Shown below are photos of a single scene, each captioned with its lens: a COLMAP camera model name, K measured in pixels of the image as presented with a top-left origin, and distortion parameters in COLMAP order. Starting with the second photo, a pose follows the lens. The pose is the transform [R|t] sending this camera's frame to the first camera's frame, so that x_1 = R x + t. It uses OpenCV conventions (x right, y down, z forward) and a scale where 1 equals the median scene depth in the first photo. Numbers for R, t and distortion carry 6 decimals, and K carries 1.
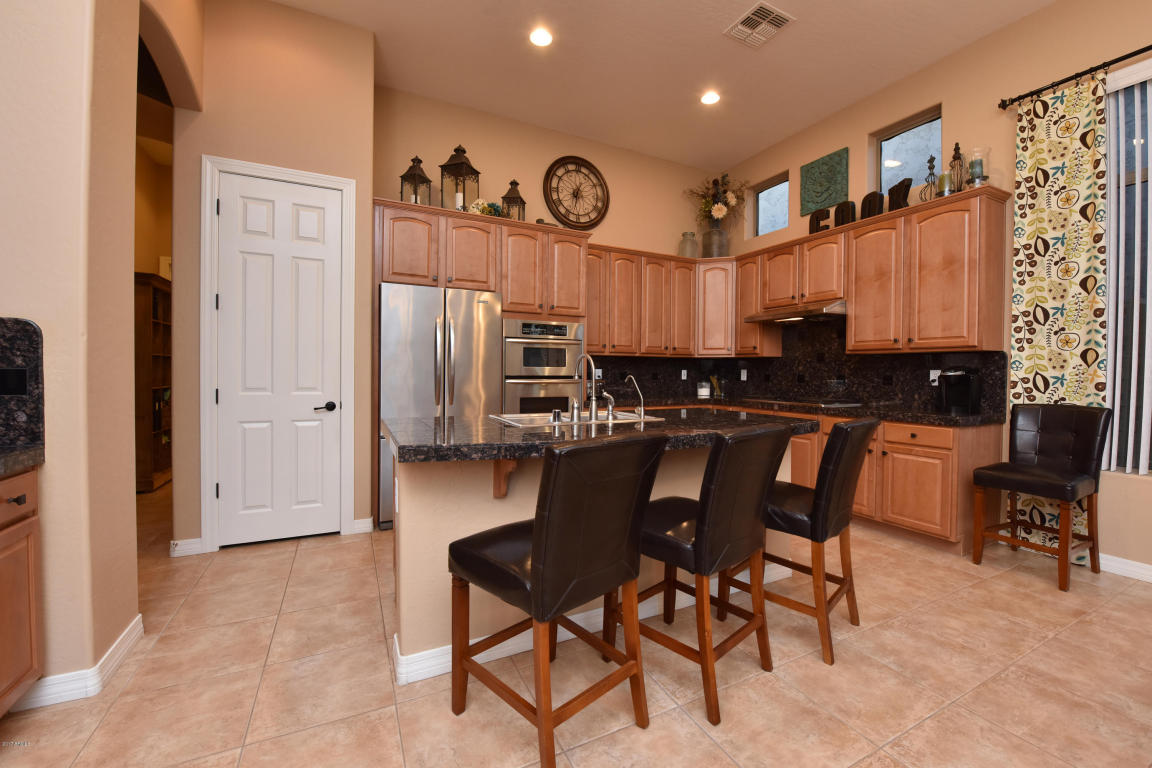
lens RADIAL K [[472.4, 0, 588.8], [0, 472.4, 381.1], [0, 0, 1]] dist [-0.020783, -0.000273]
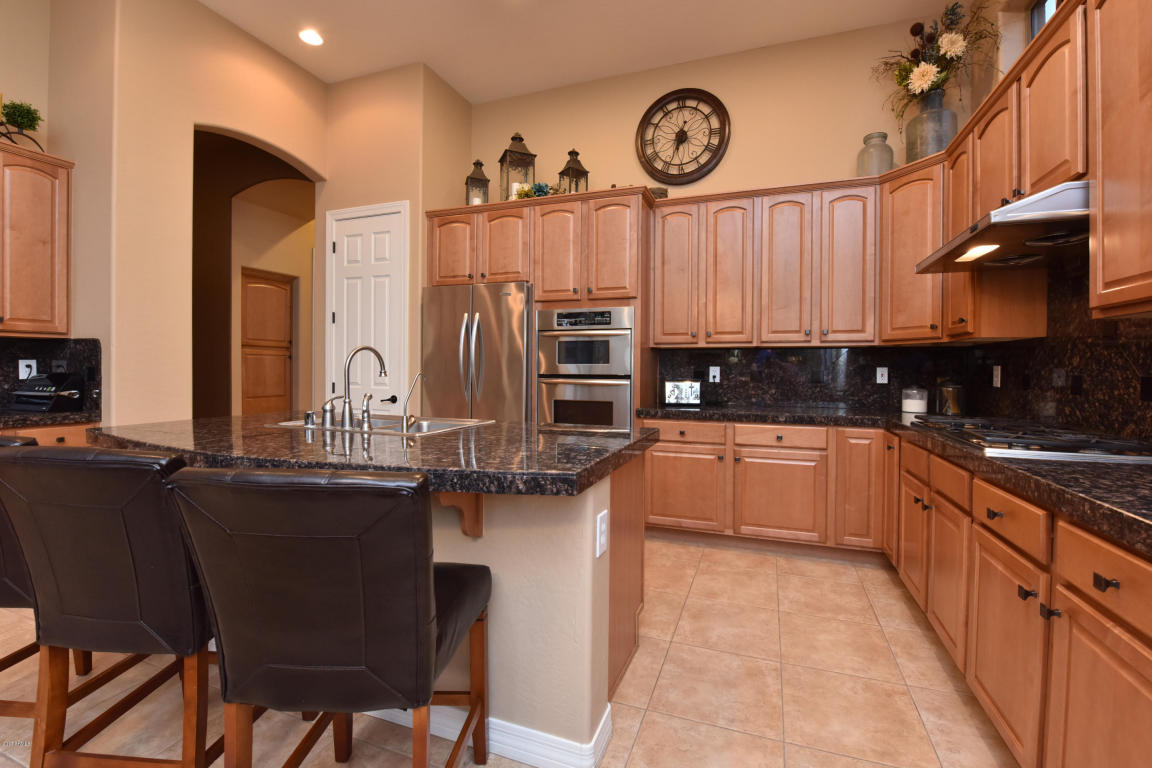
lens RADIAL K [[484.5, 0, 595.8], [0, 484.5, 376.5], [0, 0, 1]] dist [-0.016995, 0.000022]
pose [[0.685201, 0.007871, -0.728311, 0.558871], [-0.016859, 0.999845, -0.005055, -0.004367], [0.728159, 0.015742, 0.685228, 0.455057]]
